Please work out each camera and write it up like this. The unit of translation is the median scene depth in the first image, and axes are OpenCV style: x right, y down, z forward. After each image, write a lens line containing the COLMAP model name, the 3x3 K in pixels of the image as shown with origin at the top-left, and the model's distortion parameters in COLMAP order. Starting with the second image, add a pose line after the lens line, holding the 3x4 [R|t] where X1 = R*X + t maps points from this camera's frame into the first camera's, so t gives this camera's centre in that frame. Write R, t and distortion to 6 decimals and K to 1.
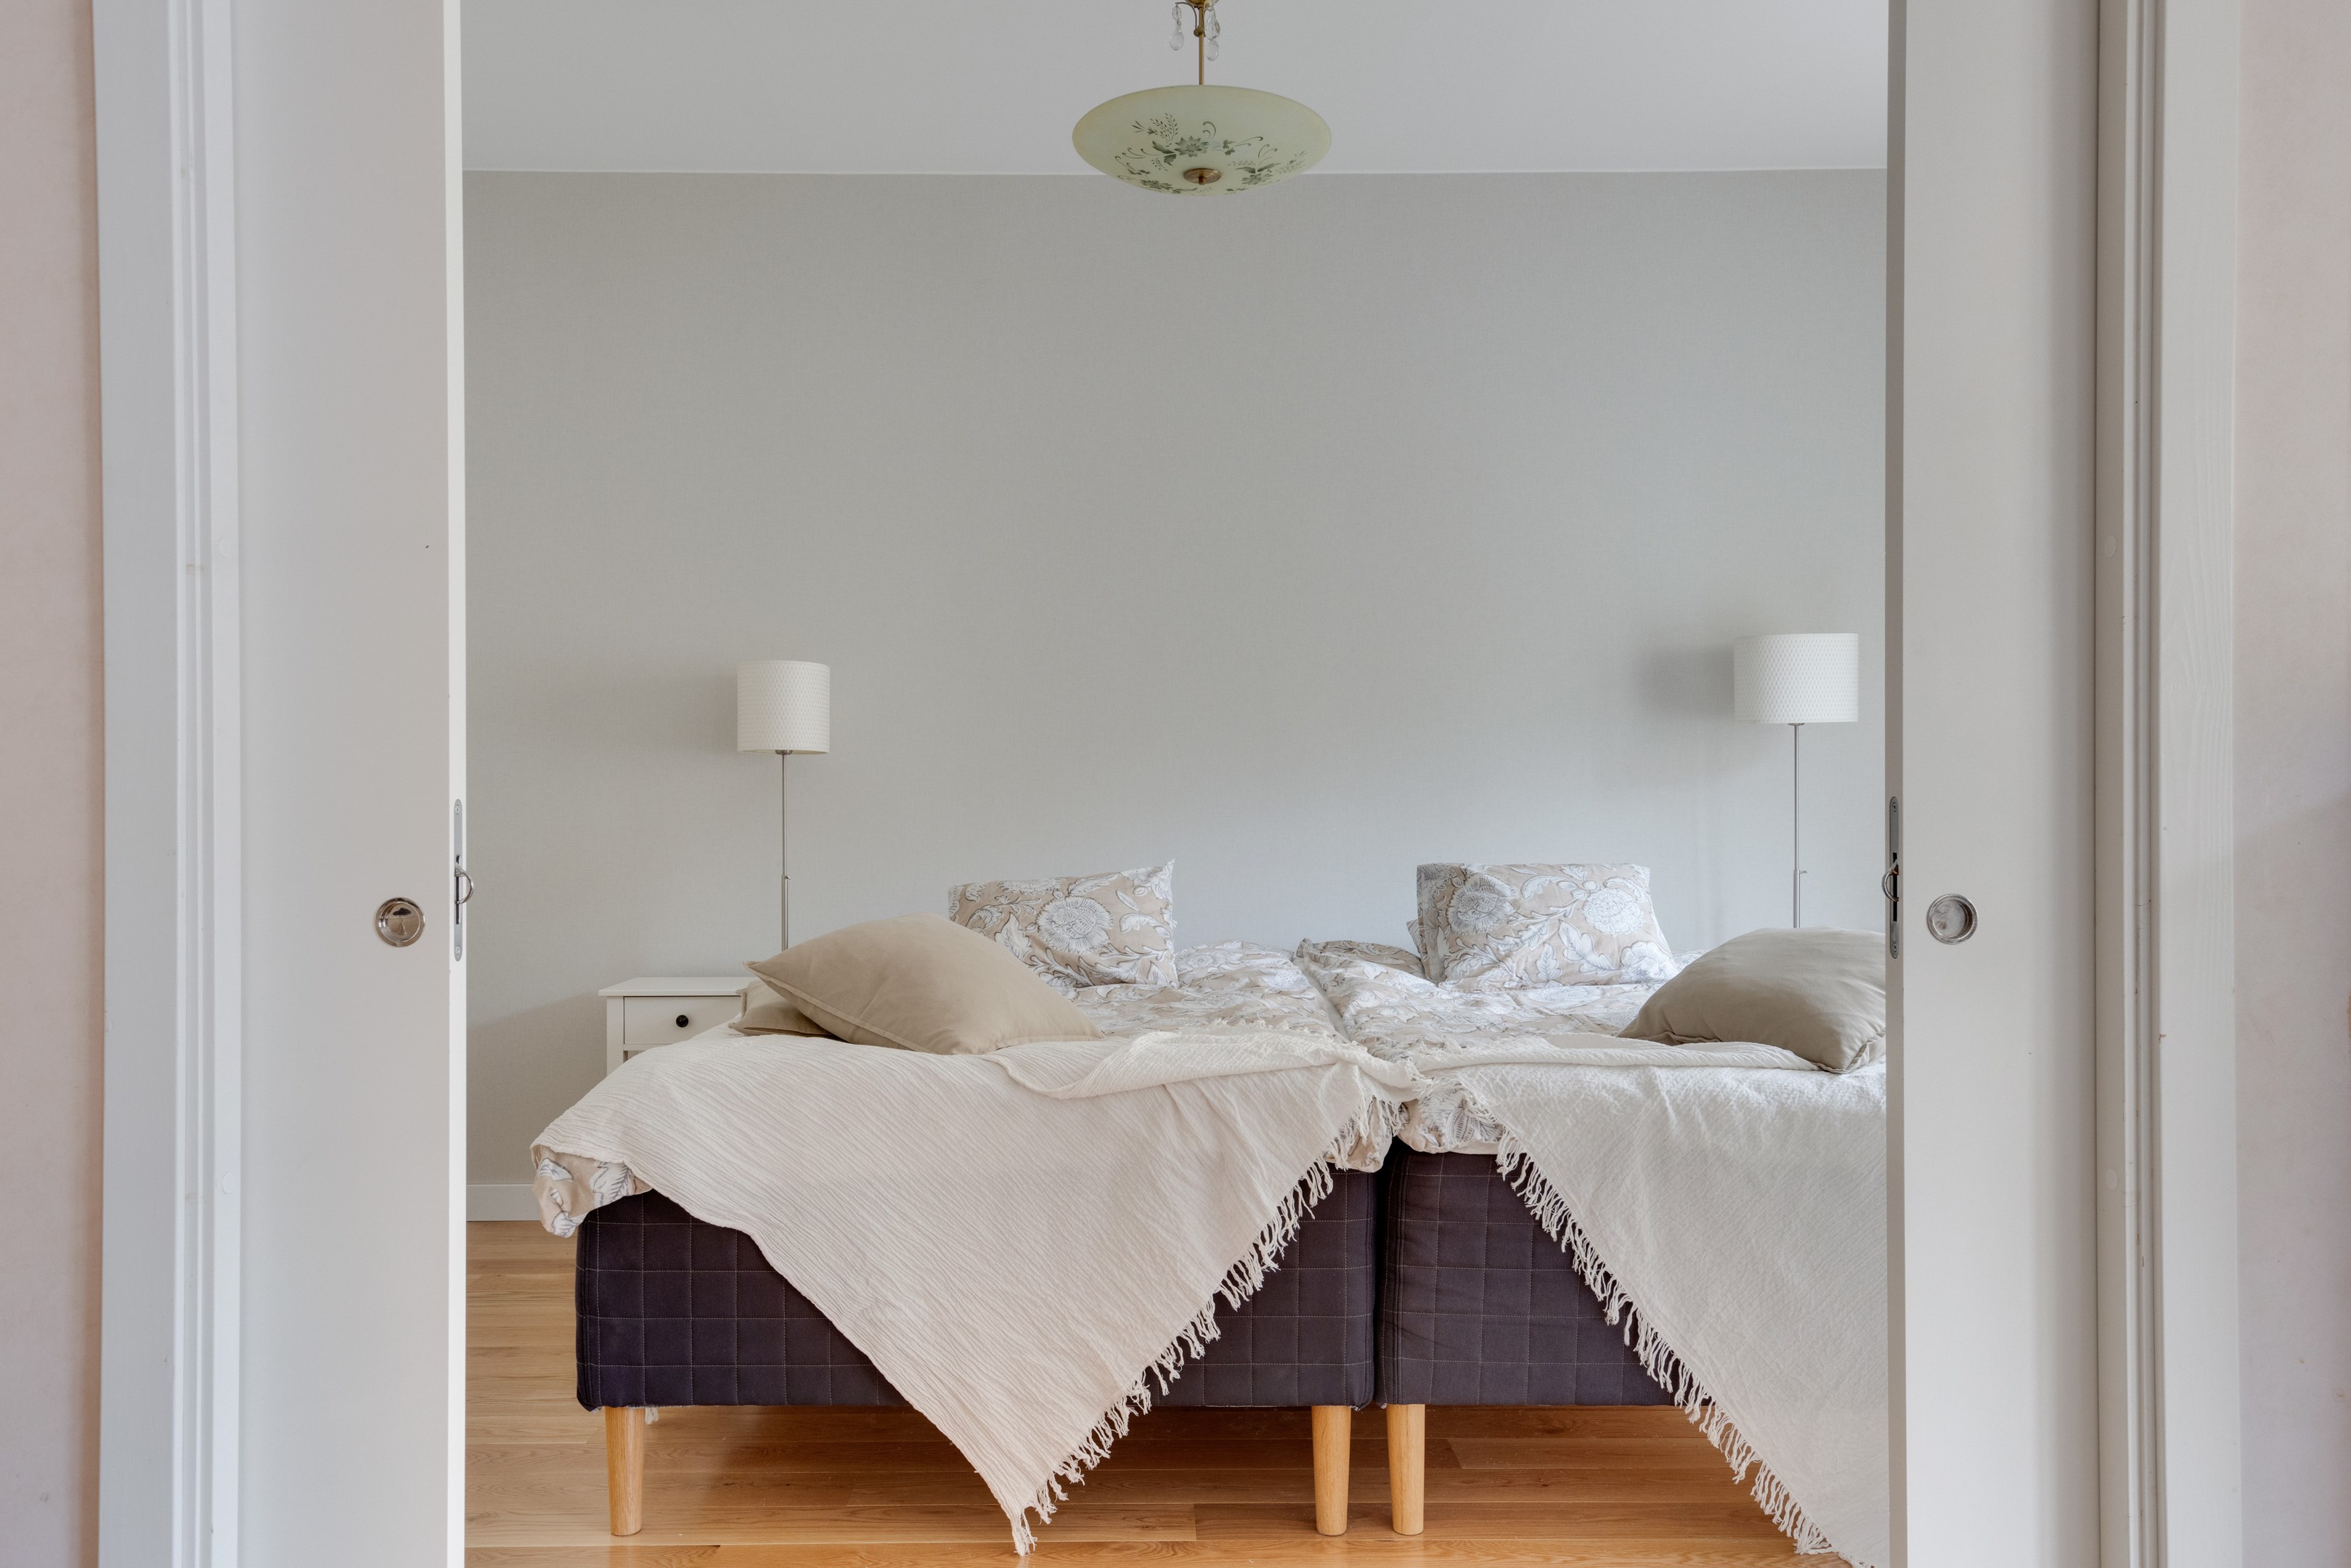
lens RADIAL K [[1725.8, 0, 1158.5], [0, 1725.8, 814.9], [0, 0, 1]] dist [0.019962, 0.002239]
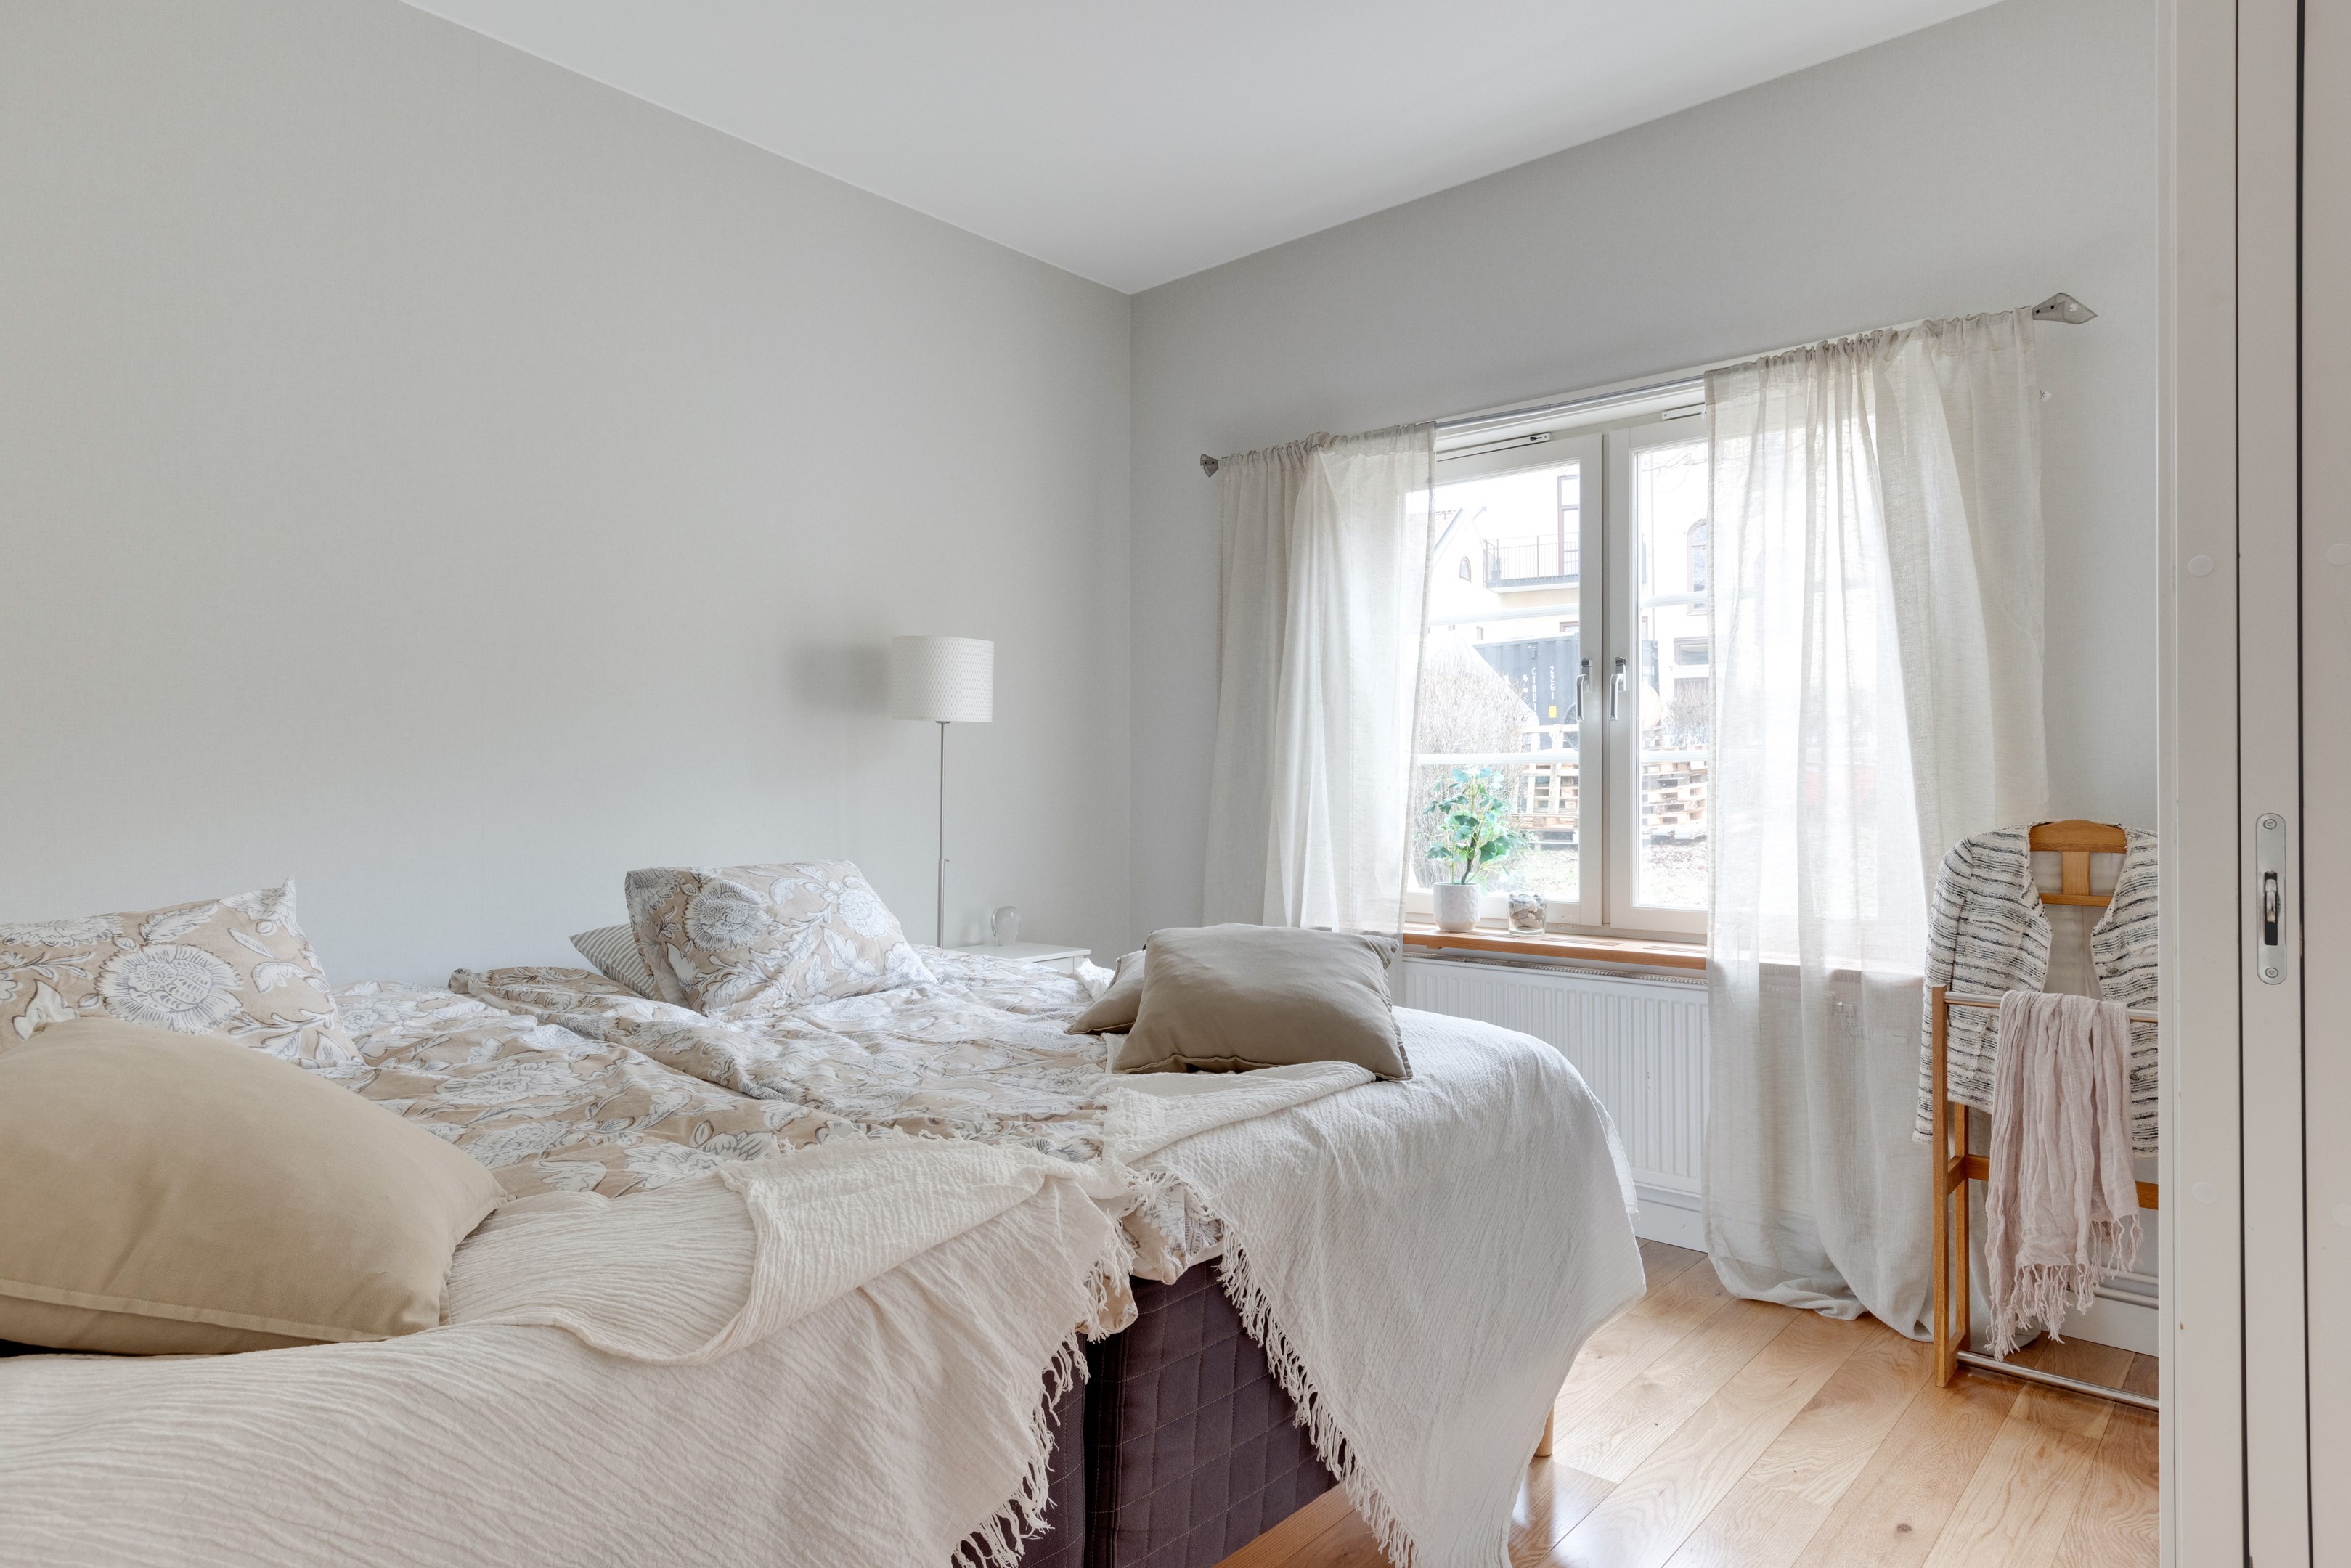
lens RADIAL K [[1357.2, 0, 1176.1], [0, 1357.2, 781.9], [0, 0, 1]] dist [0.002569, 0.000026]
pose [[0.665992, 0.007317, 0.745923, -0.270993], [-0.000453, 0.999956, -0.009405, -0.012885], [-0.745959, 0.005926, 0.665966, 0.595037]]
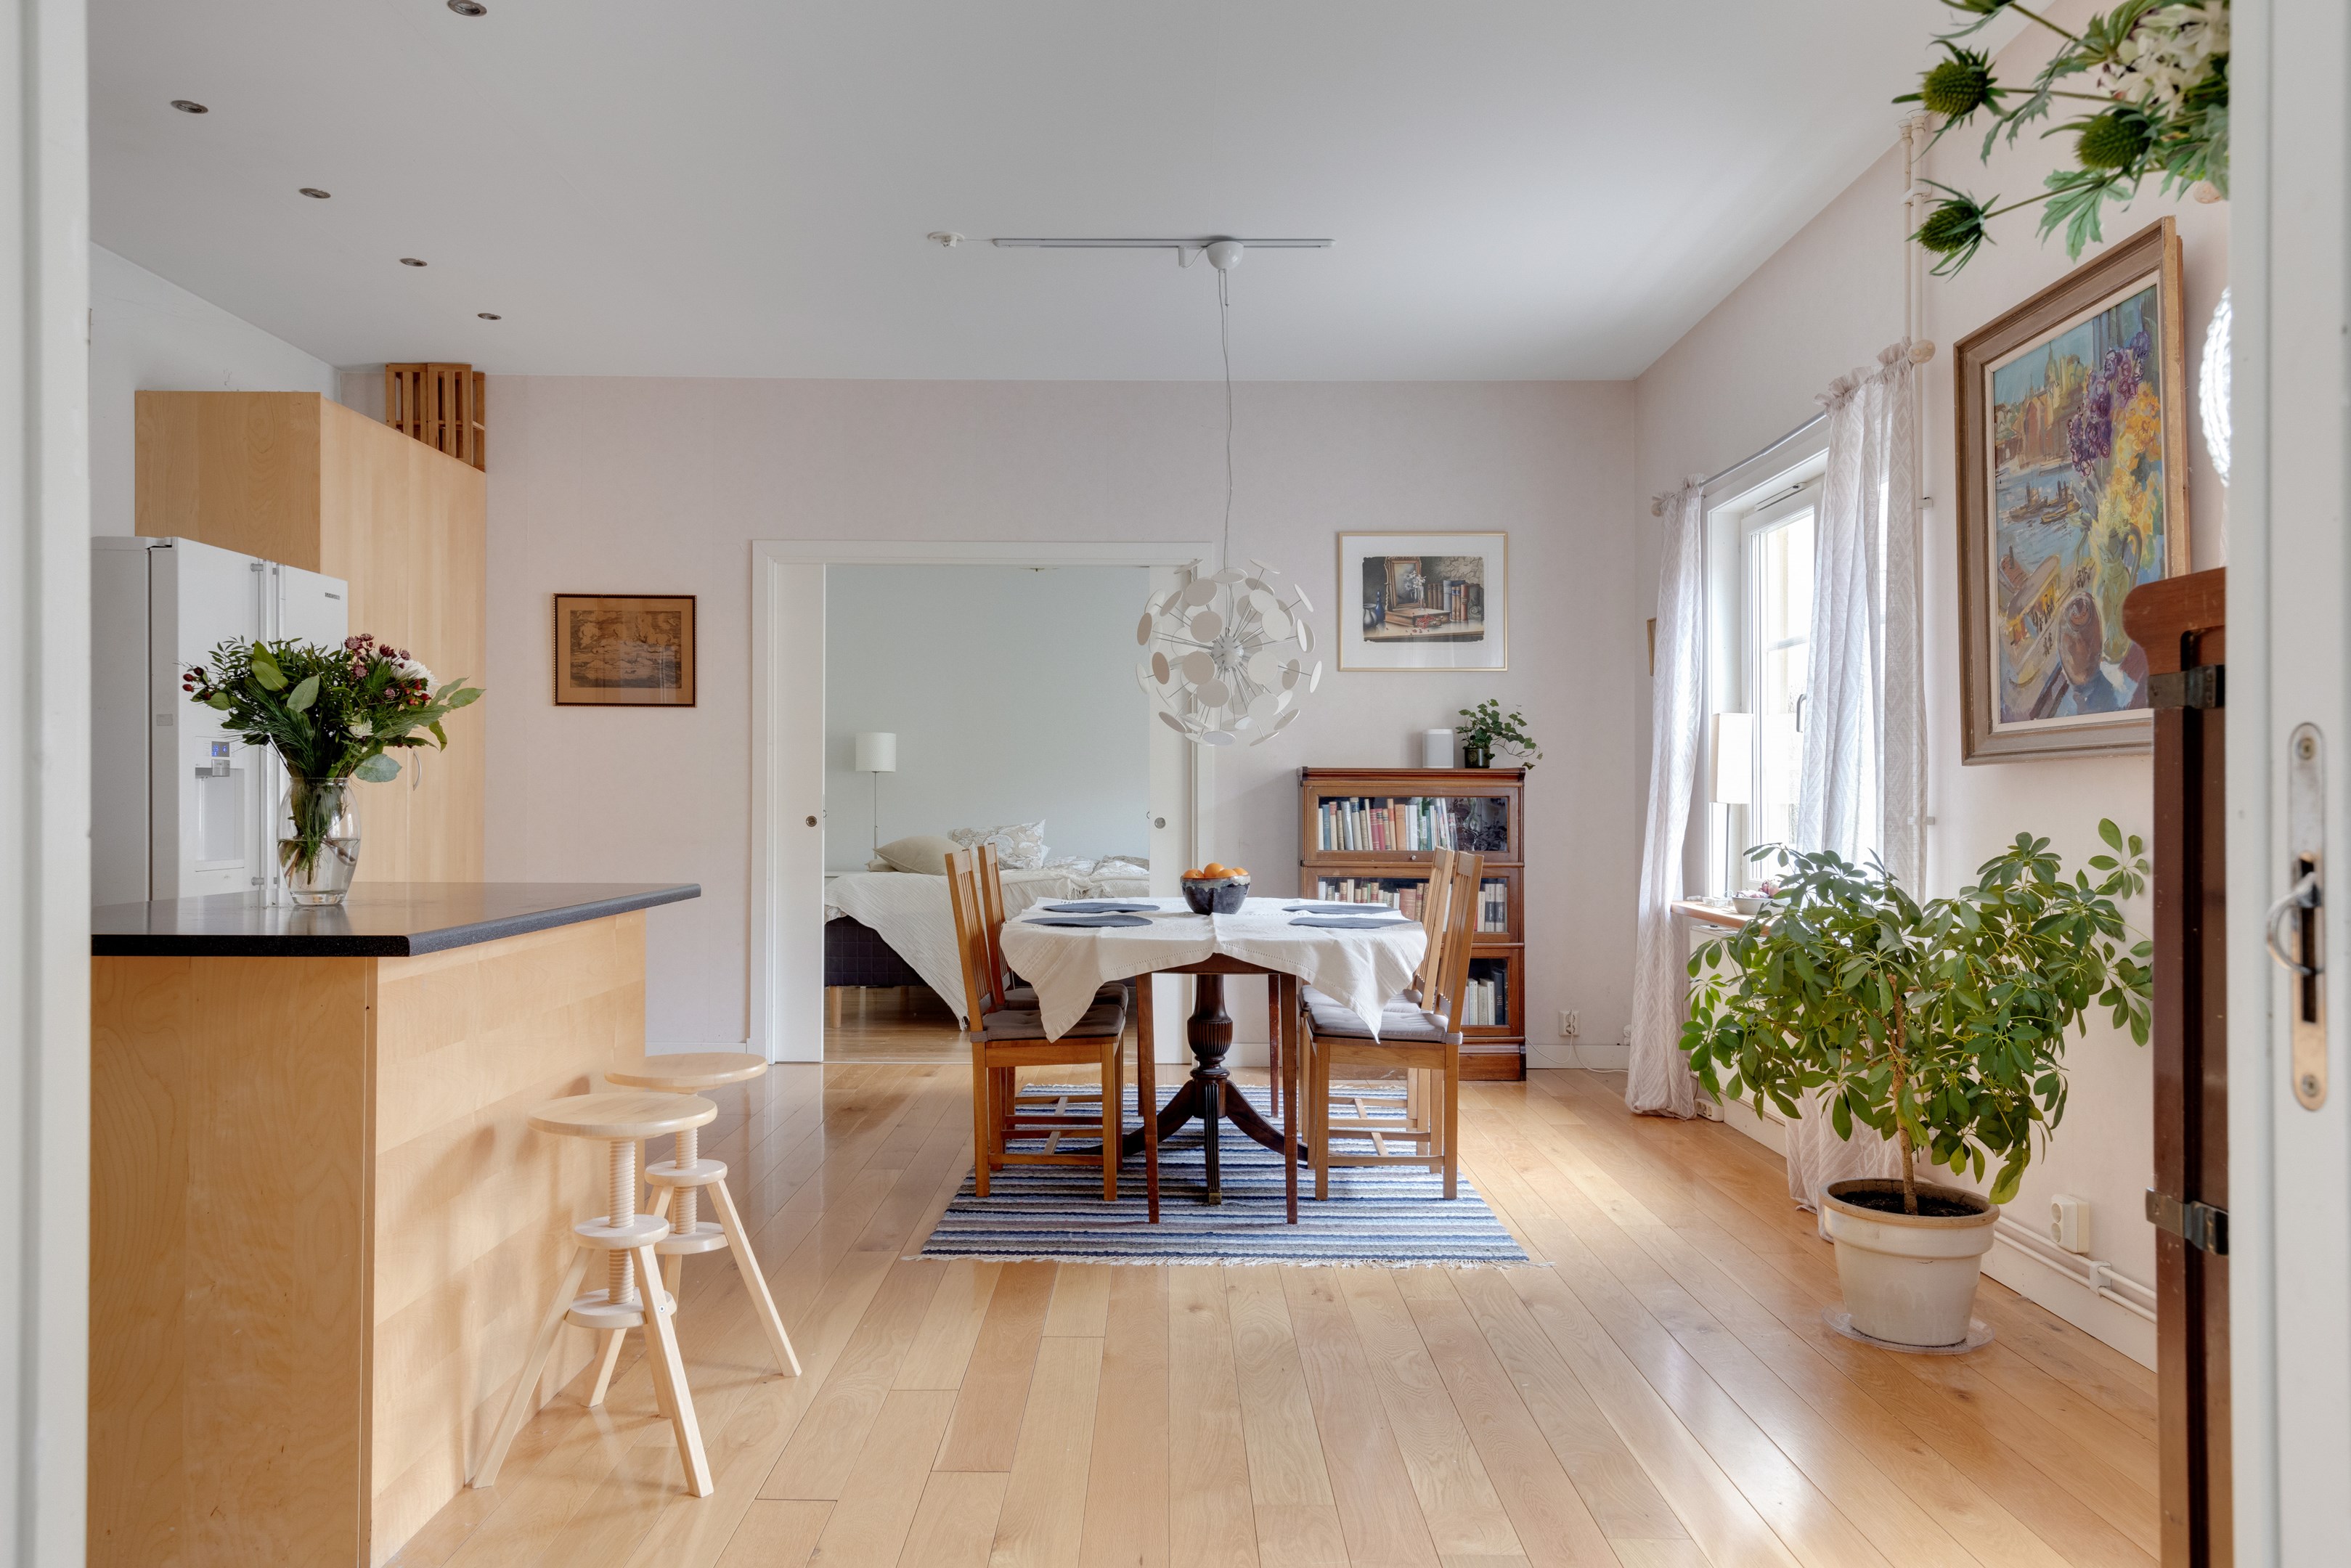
lens RADIAL K [[1643.2, 0, 1261.0], [0, 1643.2, 795.8], [0, 0, 1]] dist [0.026599, 0.003218]
pose [[0.998770, 0.007609, 0.048990, 0.314871], [-0.007381, 0.999961, -0.004830, 0.003993], [-0.049025, 0.004462, 0.998788, -2.030374]]
